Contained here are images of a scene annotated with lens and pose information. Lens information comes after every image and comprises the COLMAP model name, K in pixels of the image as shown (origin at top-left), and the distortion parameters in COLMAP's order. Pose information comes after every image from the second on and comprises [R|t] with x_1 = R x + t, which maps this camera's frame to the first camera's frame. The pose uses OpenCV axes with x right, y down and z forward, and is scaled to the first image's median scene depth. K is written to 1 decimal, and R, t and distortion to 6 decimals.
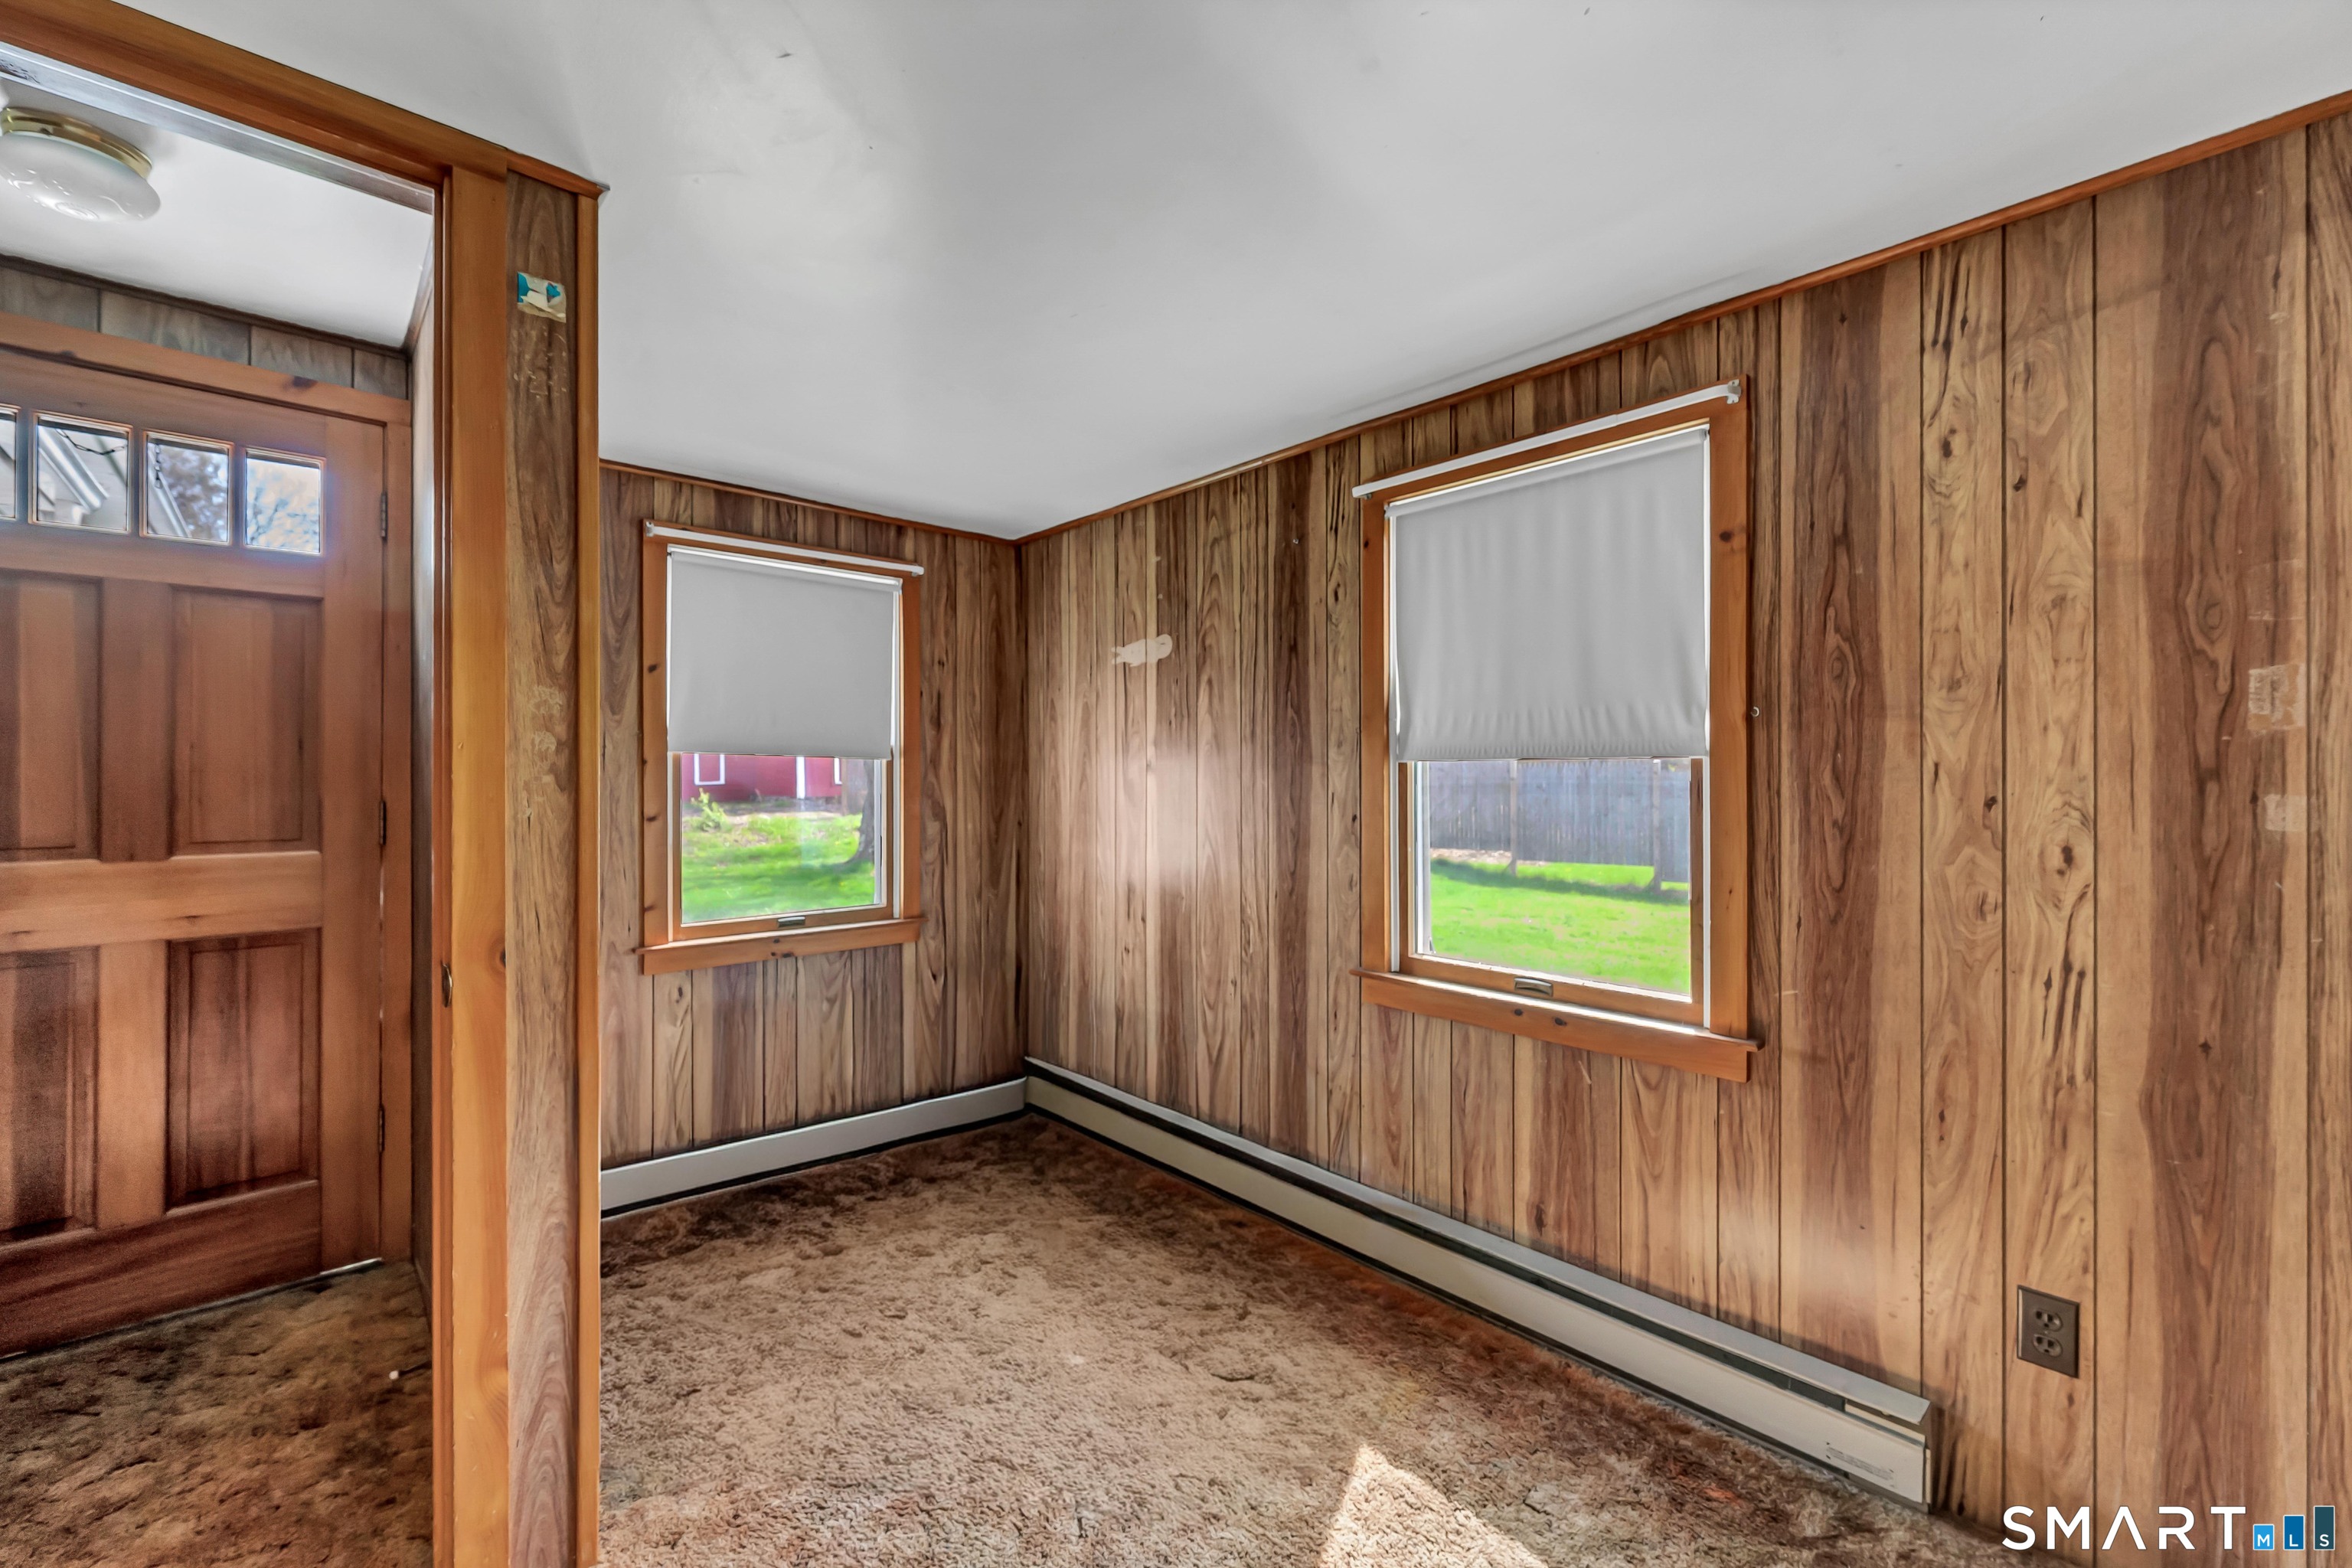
lens RADIAL K [[947.2, 0, 1166.6], [0, 947.2, 769.0], [0, 0, 1]] dist [0.000171, -0.000014]
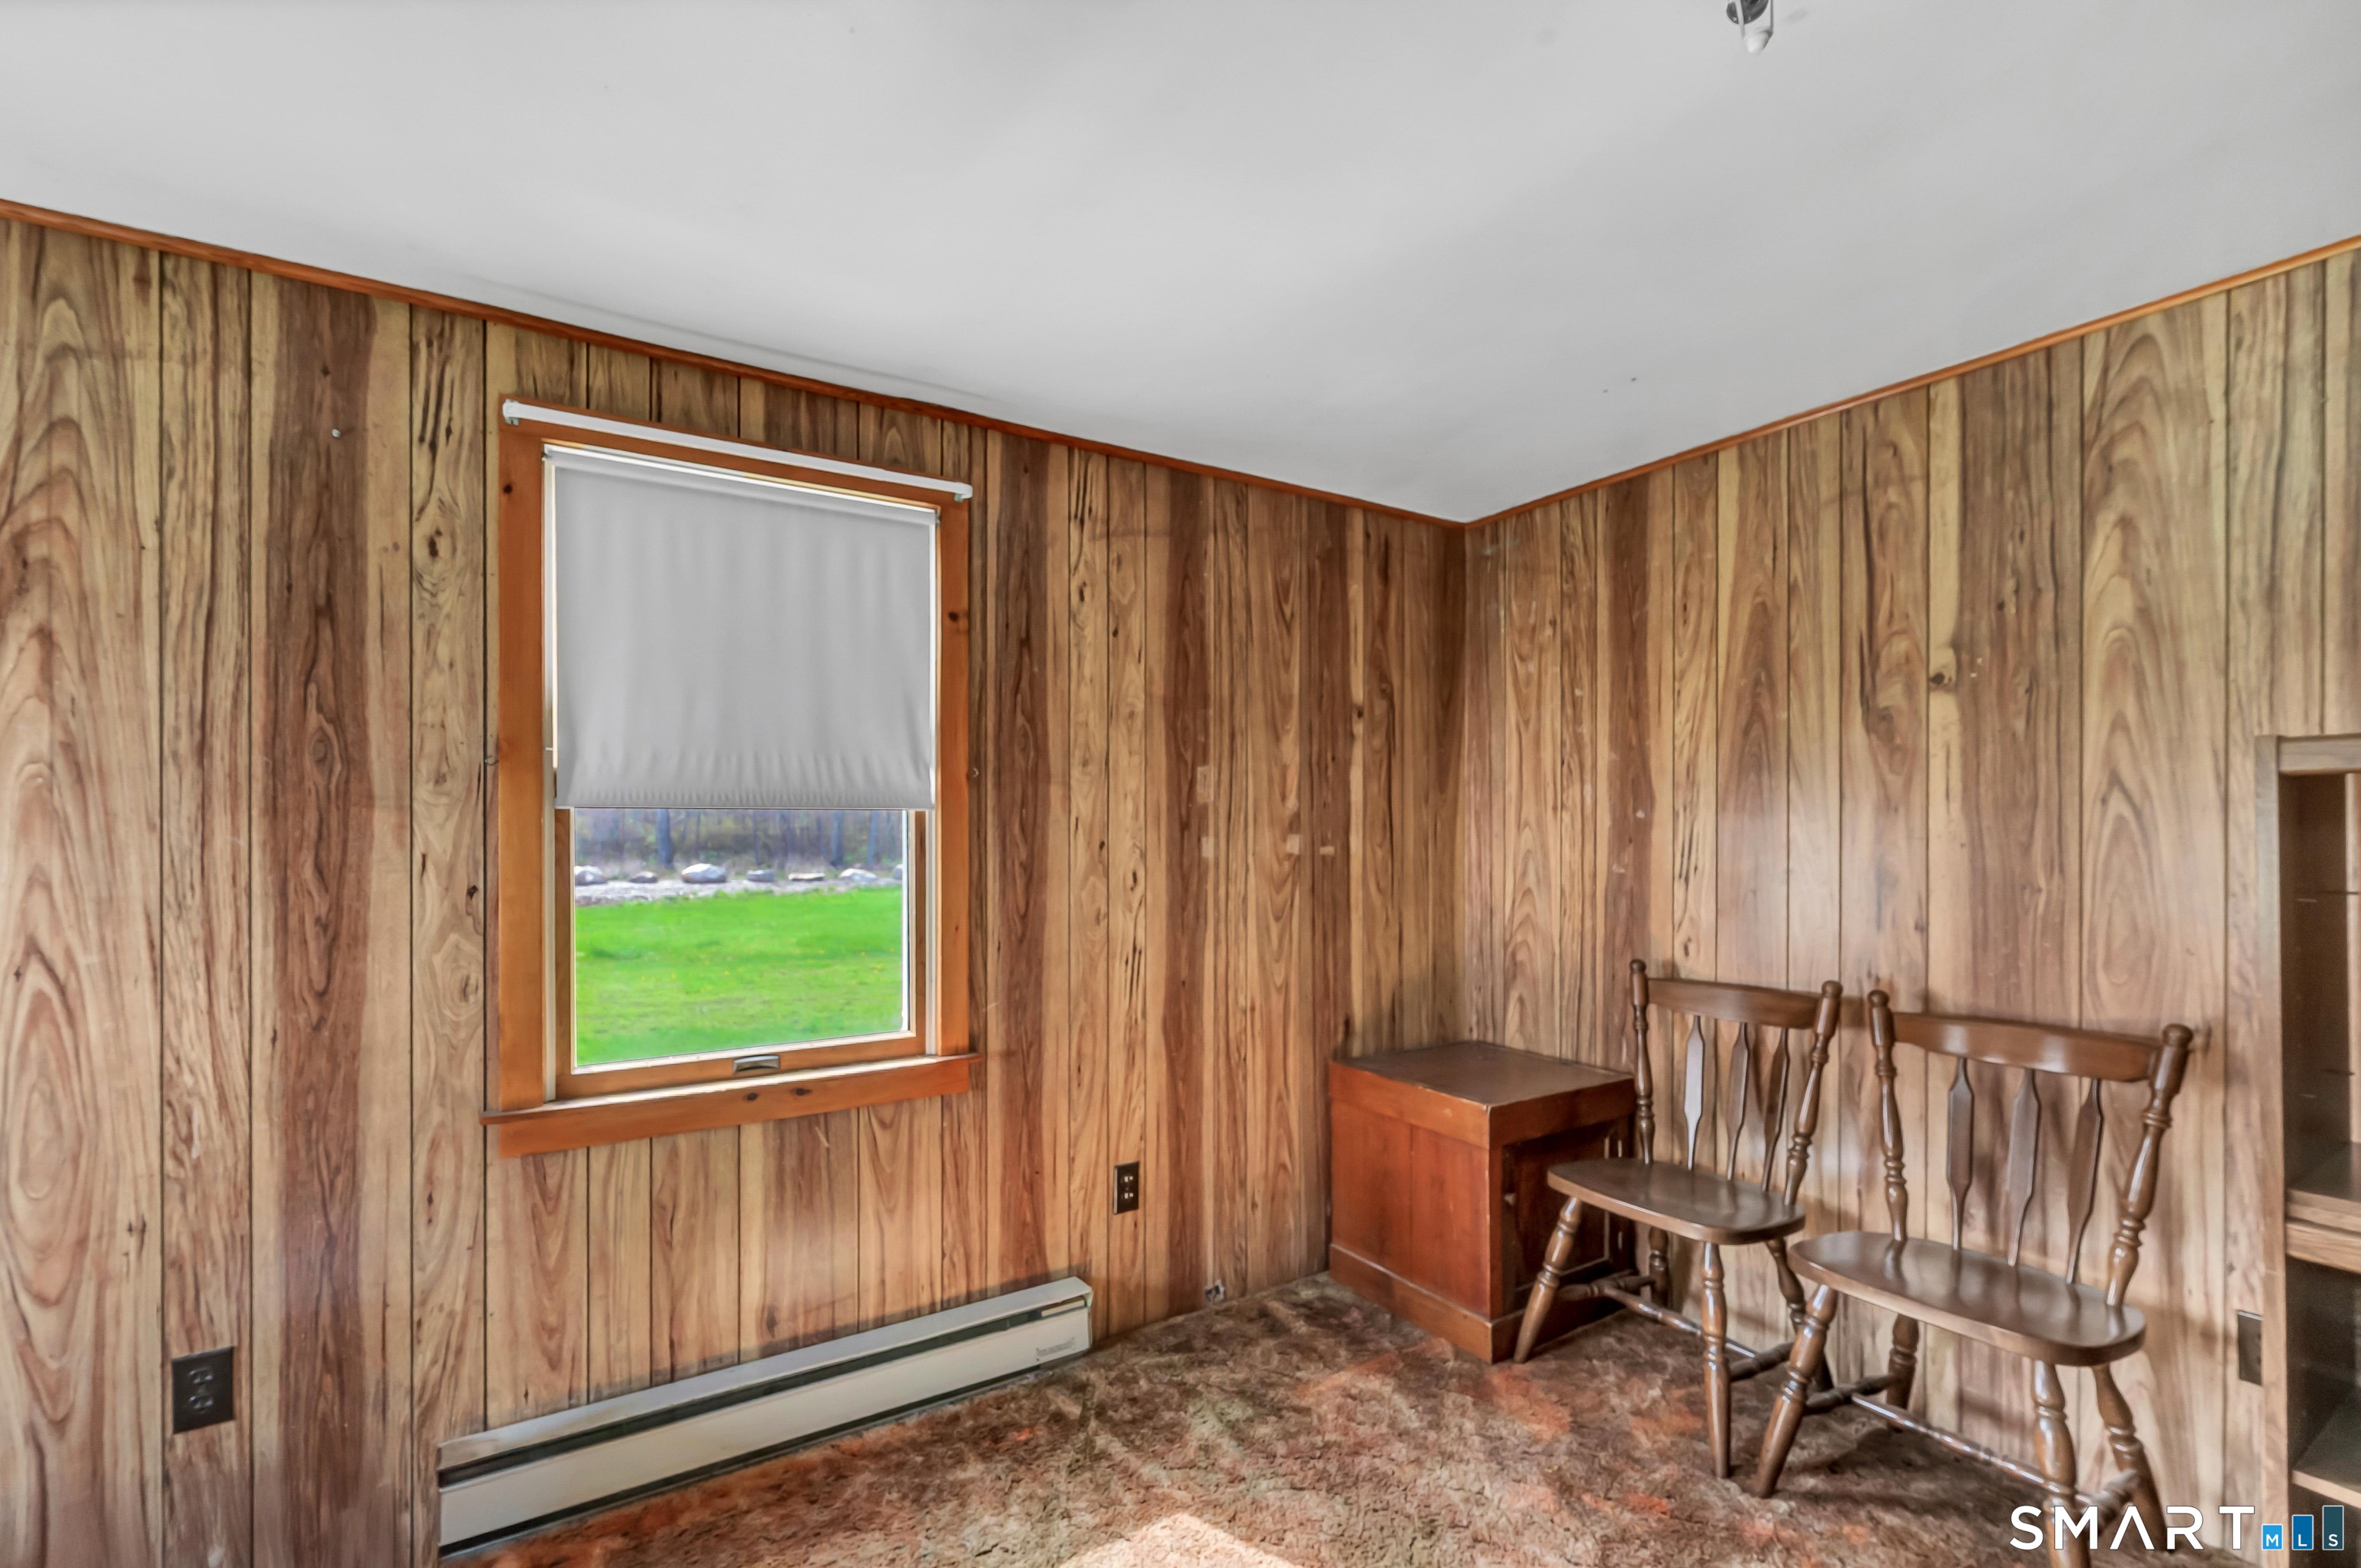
lens RADIAL K [[931.3, 0, 1179.3], [0, 931.3, 855.3], [0, 0, 1]] dist [0.008884, -0.000042]
pose [[0.225632, -0.008732, 0.974173, -0.447113], [0.011805, 0.999911, 0.006229, 0.038439], [-0.974141, 0.010094, 0.225715, 0.490185]]
